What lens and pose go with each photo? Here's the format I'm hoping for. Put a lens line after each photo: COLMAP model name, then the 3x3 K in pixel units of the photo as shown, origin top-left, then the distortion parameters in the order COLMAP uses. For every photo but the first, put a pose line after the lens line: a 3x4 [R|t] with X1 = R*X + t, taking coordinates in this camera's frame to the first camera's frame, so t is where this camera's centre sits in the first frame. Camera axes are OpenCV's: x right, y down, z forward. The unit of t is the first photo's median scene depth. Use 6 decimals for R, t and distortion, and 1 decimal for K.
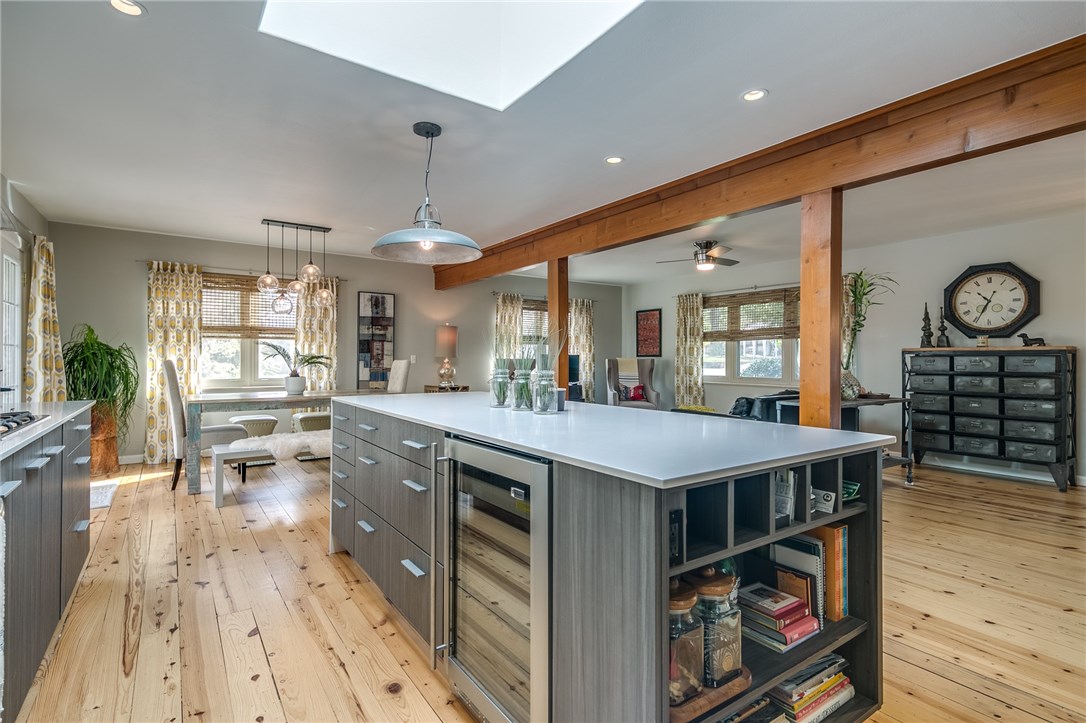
lens RADIAL K [[523.8, 0, 538.4], [0, 523.8, 359.9], [0, 0, 1]] dist [0.017859, -0.002762]
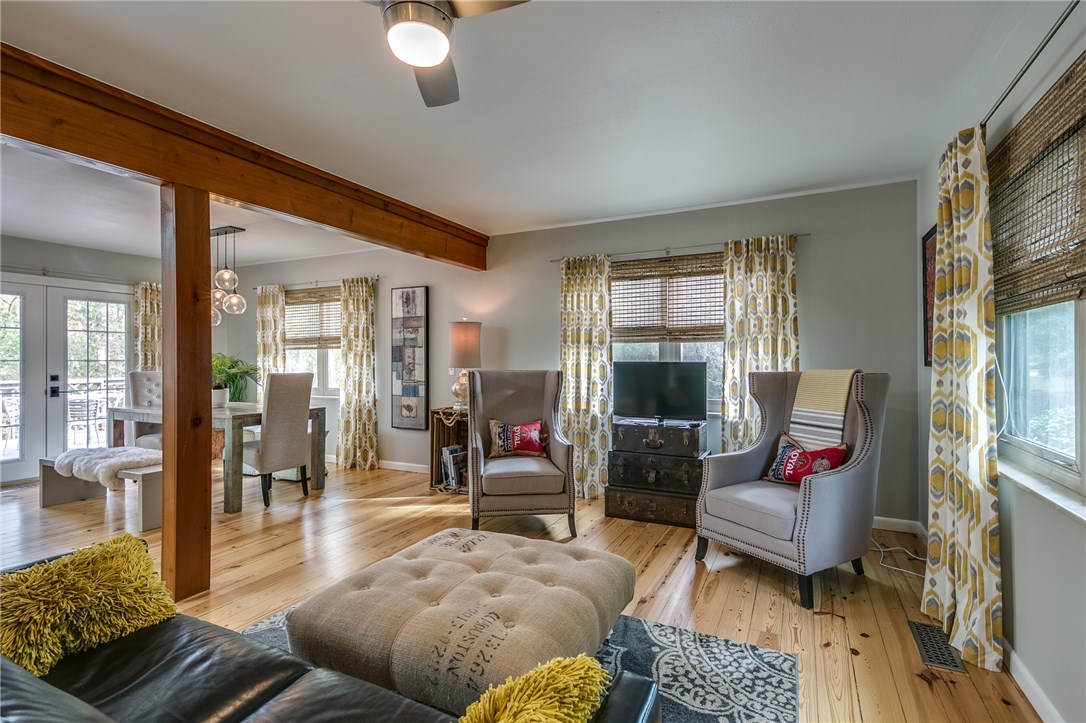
lens RADIAL K [[523.8, 0, 541.0], [0, 523.8, 360.4], [0, 0, 1]] dist [0.017859, -0.002762]
pose [[0.473967, -0.003206, -0.880537, 0.603743], [0.001725, 0.999995, -0.002712, -0.015344], [0.880541, -0.000234, 0.473970, 0.962684]]
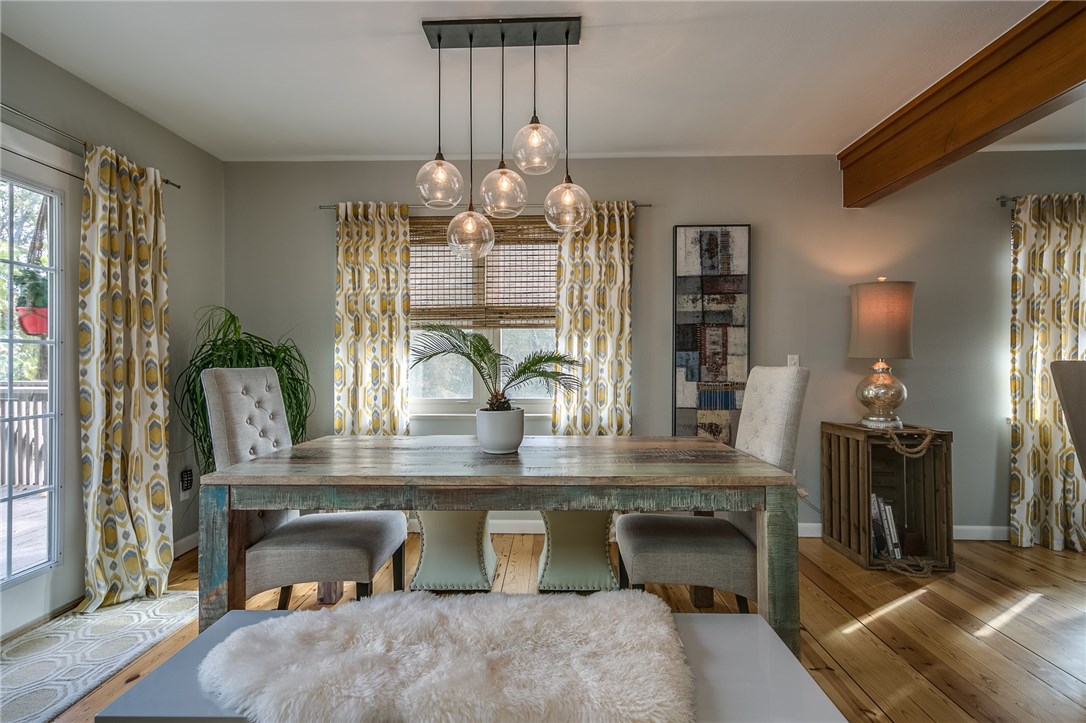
lens RADIAL K [[523.8, 0, 539.3], [0, 523.8, 359.8], [0, 0, 1]] dist [0.017859, -0.002762]
pose [[0.803140, -0.009401, -0.595717, -0.181110], [0.004068, 0.999939, -0.010295, -0.000883], [0.595777, 0.005845, 0.803129, 0.630088]]
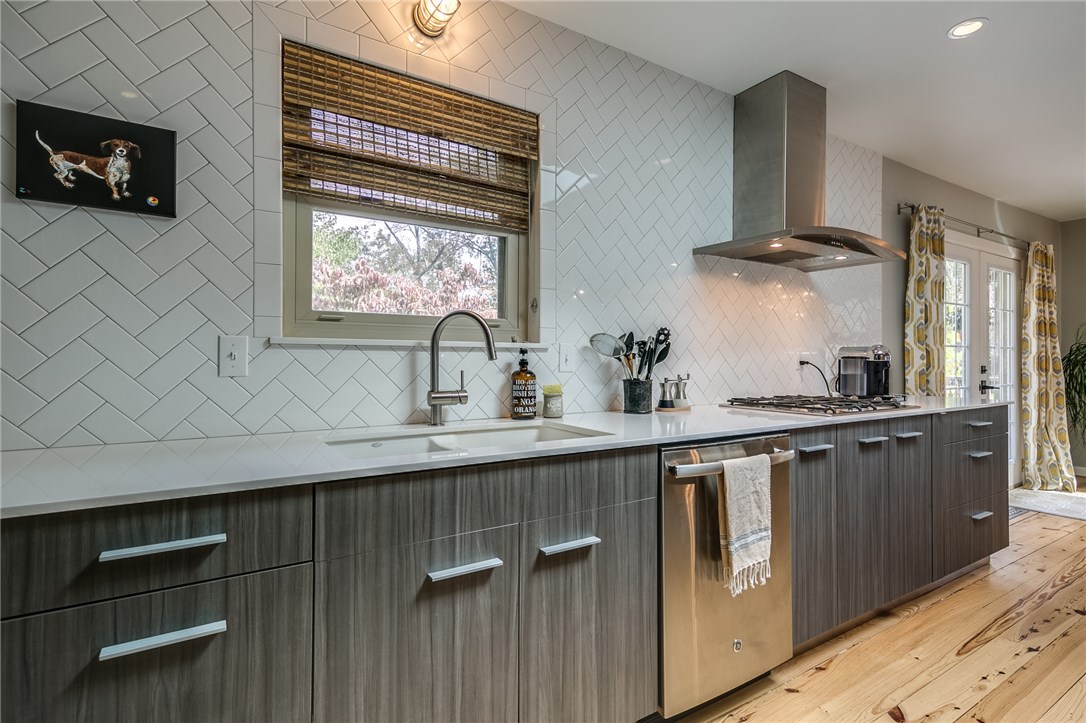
lens RADIAL K [[523.8, 0, 539.6], [0, 523.8, 358.6], [0, 0, 1]] dist [0.017859, -0.002762]
pose [[-0.054692, -0.005575, -0.998488, 0.112360], [-0.001452, 0.999984, -0.005504, 0.001501], [0.998502, 0.001149, -0.054699, 0.070335]]
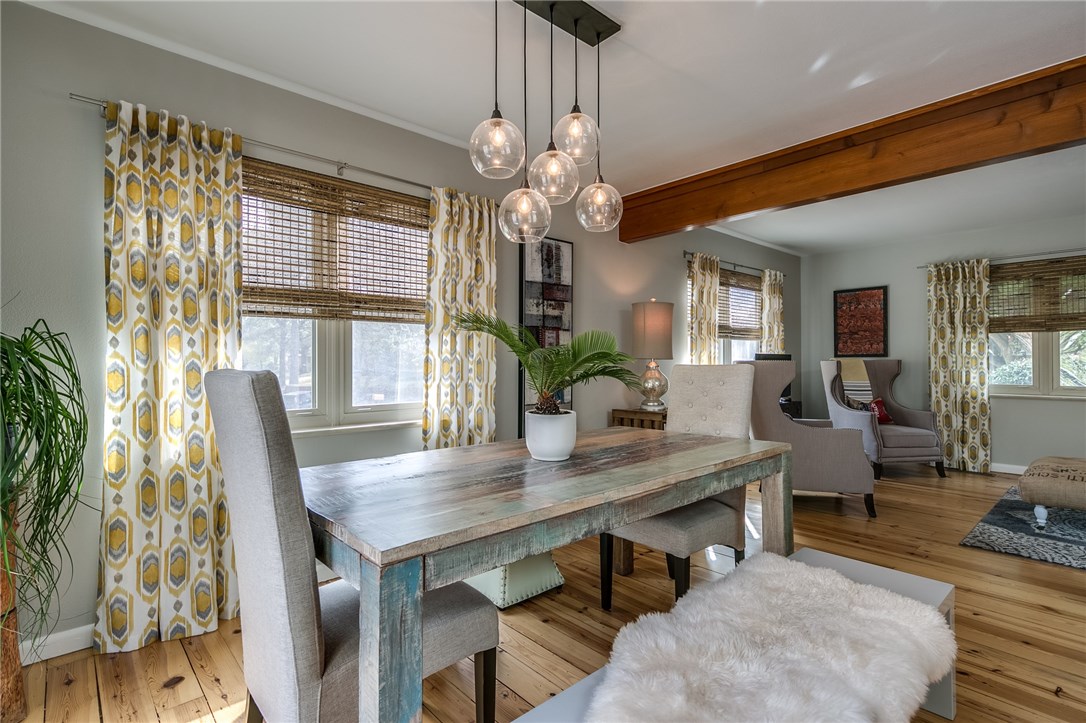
lens RADIAL K [[523.8, 0, 529.8], [0, 523.8, 360.7], [0, 0, 1]] dist [0.017859, -0.002762]
pose [[0.992756, -0.007830, 0.119893, -0.472675], [0.008514, 0.999950, -0.005192, -0.001527], [-0.119847, 0.006176, 0.992773, 0.576685]]
